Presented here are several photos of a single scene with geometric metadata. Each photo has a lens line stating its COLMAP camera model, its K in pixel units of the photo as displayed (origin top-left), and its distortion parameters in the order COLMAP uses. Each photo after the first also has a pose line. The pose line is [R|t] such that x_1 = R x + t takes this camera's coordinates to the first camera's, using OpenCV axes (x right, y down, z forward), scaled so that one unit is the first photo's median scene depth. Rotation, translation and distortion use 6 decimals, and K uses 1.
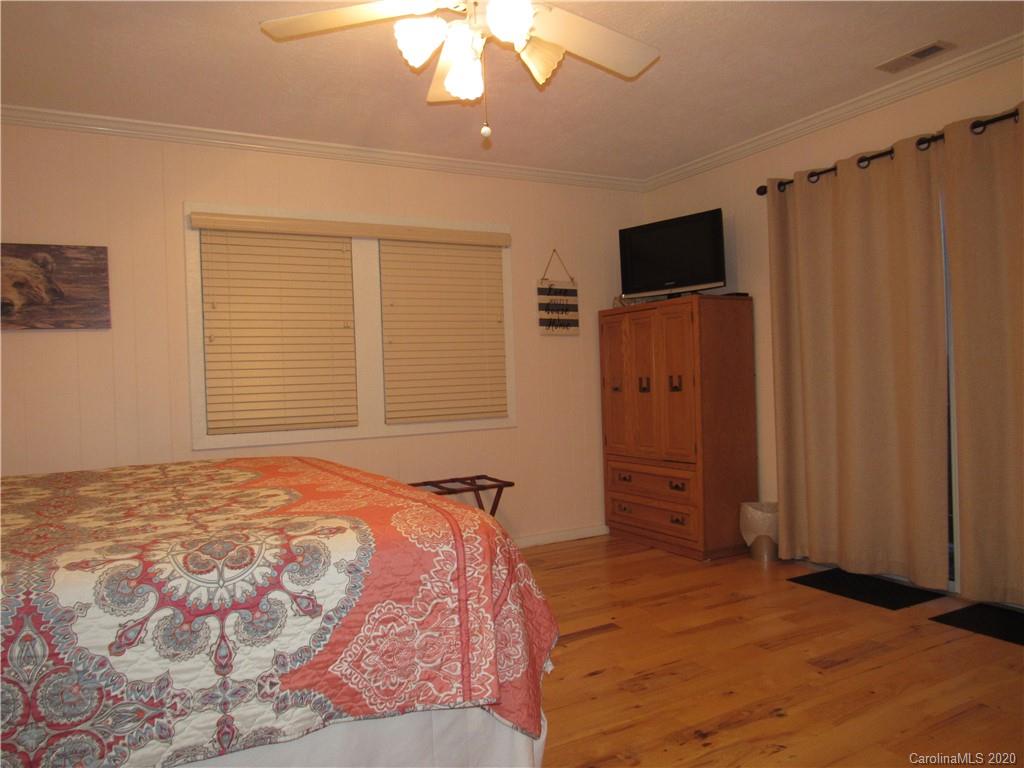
lens RADIAL K [[725.4, 0, 517.7], [0, 725.4, 389.0], [0, 0, 1]] dist [-0.043156, 0.032813]
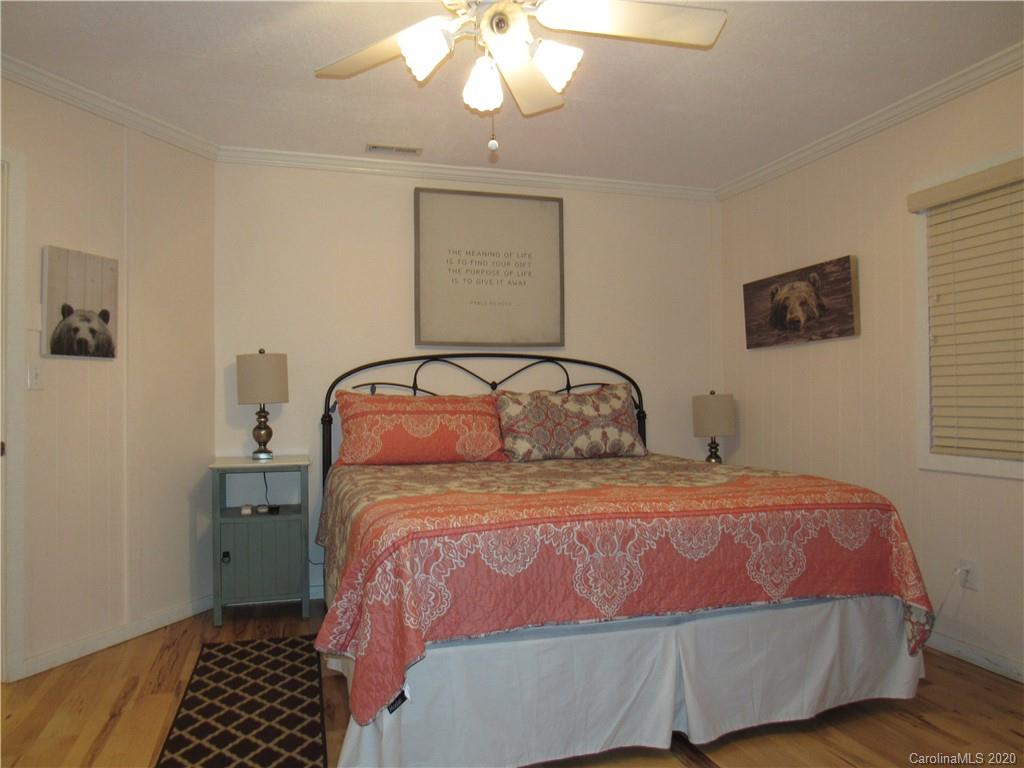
lens RADIAL K [[725.4, 0, 517.7], [0, 725.4, 389.0], [0, 0, 1]] dist [-0.043156, 0.032813]
pose [[-0.199019, 0.033410, -0.979426, 0.537627], [0.012130, 0.999426, 0.031628, -0.048713], [0.979921, -0.005586, -0.199310, 0.762144]]
